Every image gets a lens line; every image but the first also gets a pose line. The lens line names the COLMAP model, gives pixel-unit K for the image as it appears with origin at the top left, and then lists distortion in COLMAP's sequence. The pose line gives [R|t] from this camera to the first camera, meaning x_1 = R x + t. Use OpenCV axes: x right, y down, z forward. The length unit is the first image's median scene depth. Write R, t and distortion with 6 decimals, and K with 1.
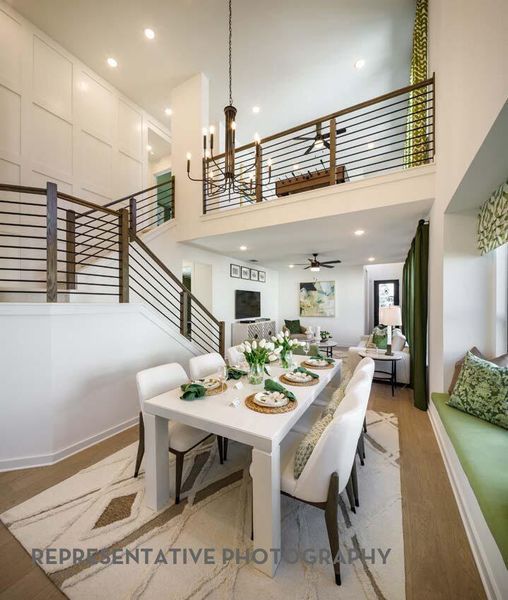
lens RADIAL K [[244.0, 0, 243.6], [0, 244.0, 303.6], [0, 0, 1]] dist [0.000289, -0.000059]
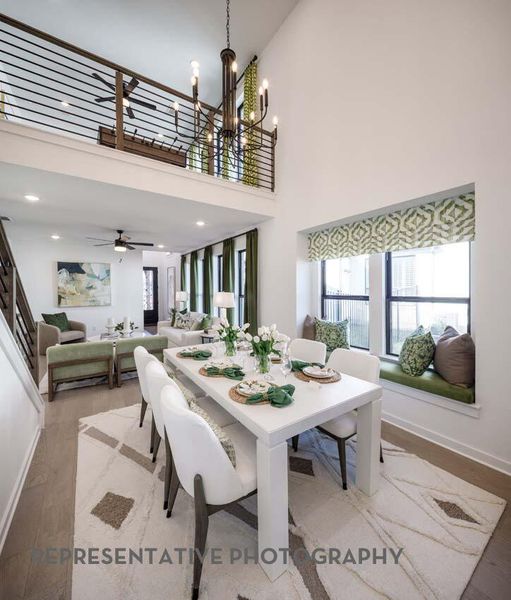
lens RADIAL K [[260.1, 0, 253.2], [0, 260.1, 292.9], [0, 0, 1]] dist [0.024267, 0.000081]
pose [[0.438462, -0.012320, 0.898665, -0.315912], [0.003421, 0.999922, 0.012039, 0.000406], [-0.898743, -0.002205, 0.438470, 0.199335]]
